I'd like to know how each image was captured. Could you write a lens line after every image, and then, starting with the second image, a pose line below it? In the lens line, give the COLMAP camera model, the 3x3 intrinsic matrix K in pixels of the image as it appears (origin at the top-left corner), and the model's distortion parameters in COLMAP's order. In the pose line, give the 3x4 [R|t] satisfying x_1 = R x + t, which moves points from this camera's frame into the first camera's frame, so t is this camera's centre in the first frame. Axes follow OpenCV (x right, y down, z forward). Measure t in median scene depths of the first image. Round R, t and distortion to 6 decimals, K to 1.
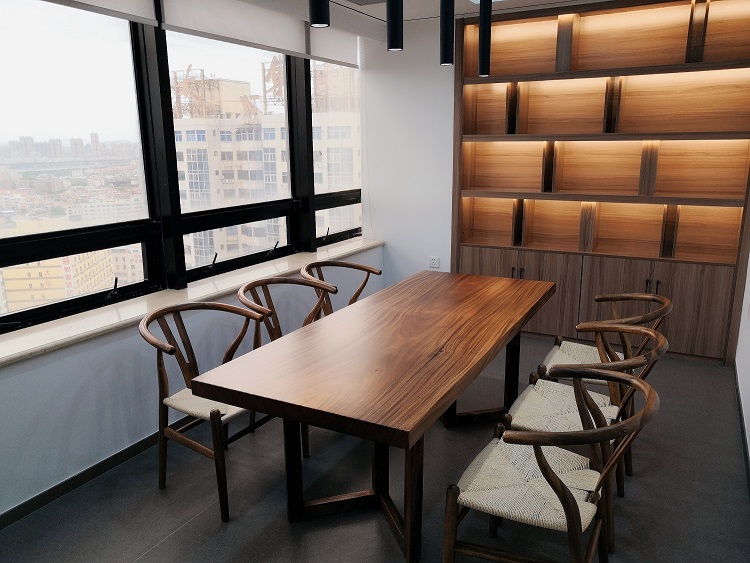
lens RADIAL K [[586.4, 0, 375.1], [0, 586.4, 282.0], [0, 0, 1]] dist [-0.010101, -0.001519]
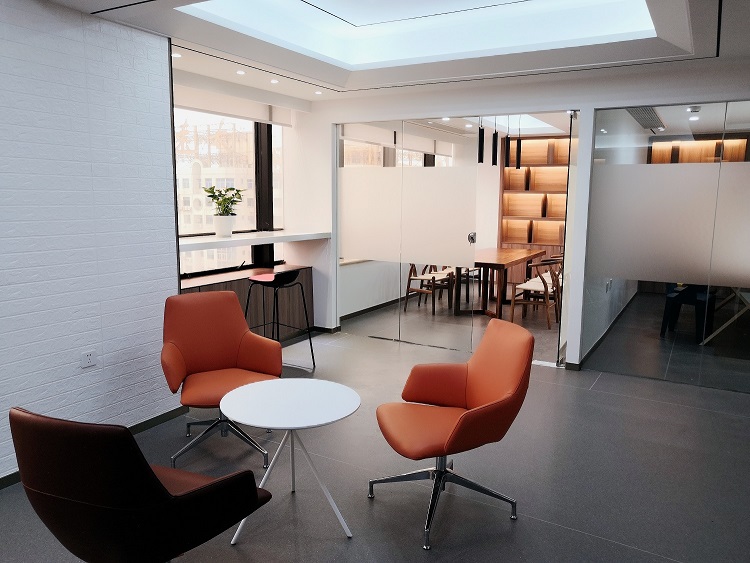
lens RADIAL K [[586.4, 0, 375.0], [0, 586.4, 281.9], [0, 0, 1]] dist [-0.010101, -0.001519]
pose [[0.999788, 0.016487, -0.012314, -0.276287], [-0.017428, 0.996585, -0.080714, 0.249667], [0.010942, 0.080912, 0.996661, -1.059319]]
